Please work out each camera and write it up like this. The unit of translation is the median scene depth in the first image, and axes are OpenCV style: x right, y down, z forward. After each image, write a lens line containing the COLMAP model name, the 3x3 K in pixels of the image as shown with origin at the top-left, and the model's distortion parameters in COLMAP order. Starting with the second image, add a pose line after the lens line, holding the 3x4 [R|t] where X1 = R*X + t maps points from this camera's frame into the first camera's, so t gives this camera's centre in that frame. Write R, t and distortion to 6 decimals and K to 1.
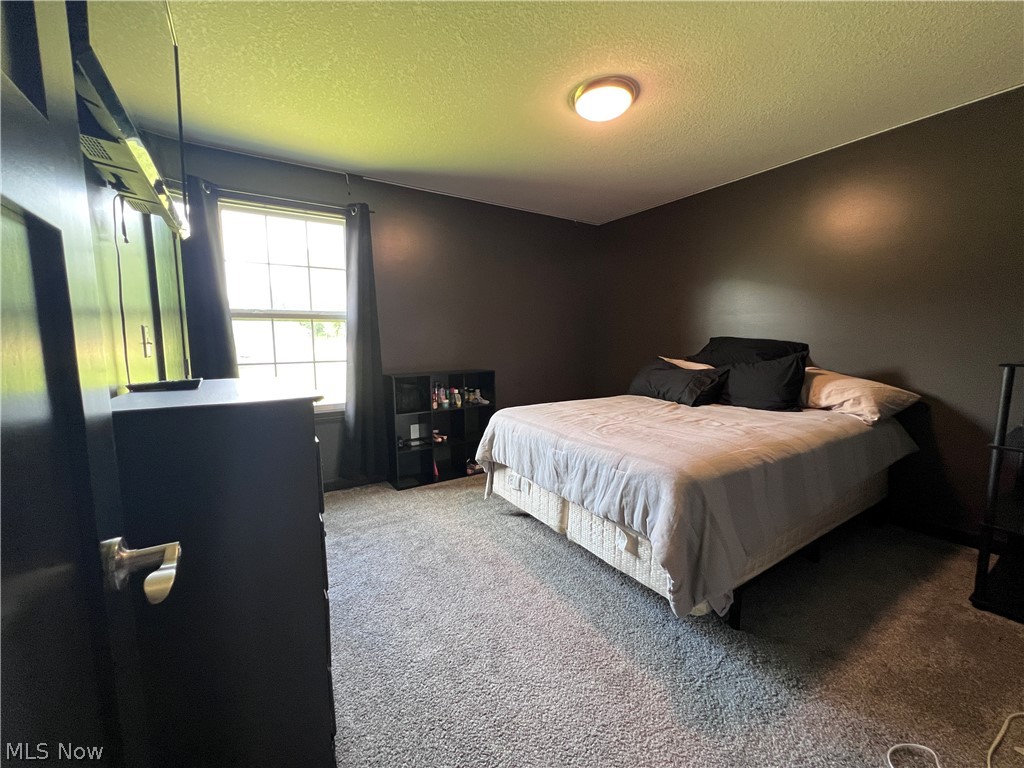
lens RADIAL K [[410.4, 0, 510.7], [0, 410.4, 380.4], [0, 0, 1]] dist [-0.002549, 0.000649]
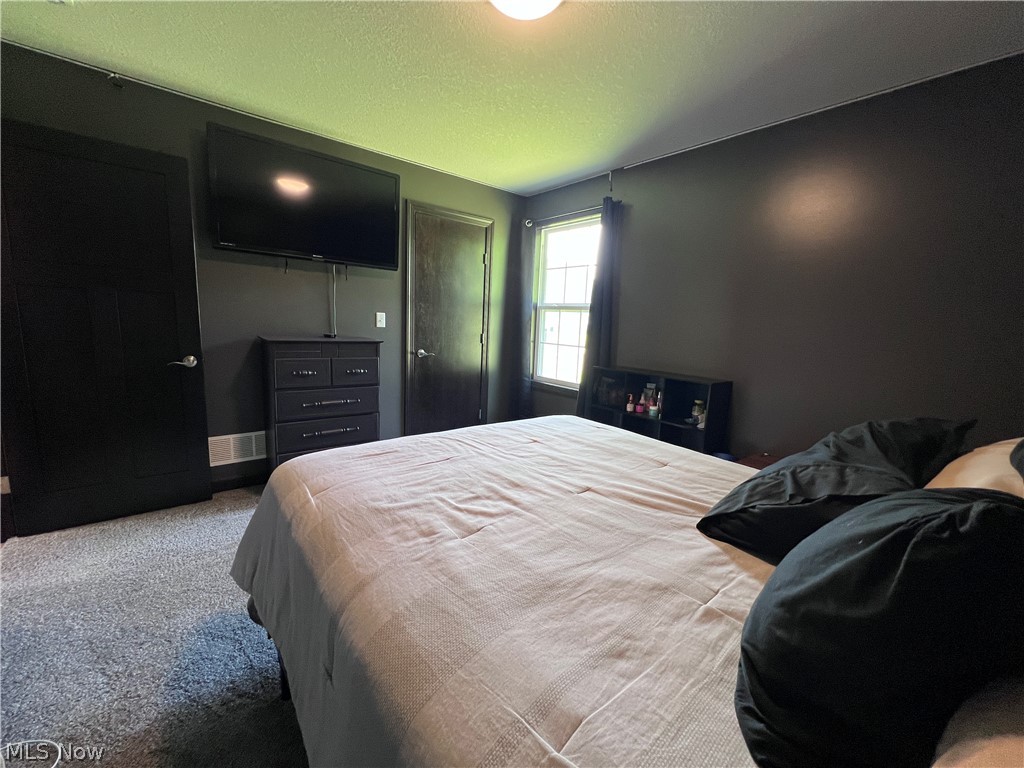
lens RADIAL K [[410.4, 0, 510.7], [0, 410.4, 380.4], [0, 0, 1]] dist [-0.002549, 0.000649]
pose [[0.097339, 0.153969, -0.983269, 0.718698], [-0.142778, 0.979902, 0.139307, -0.089253], [0.984957, 0.126830, 0.117366, 0.711989]]
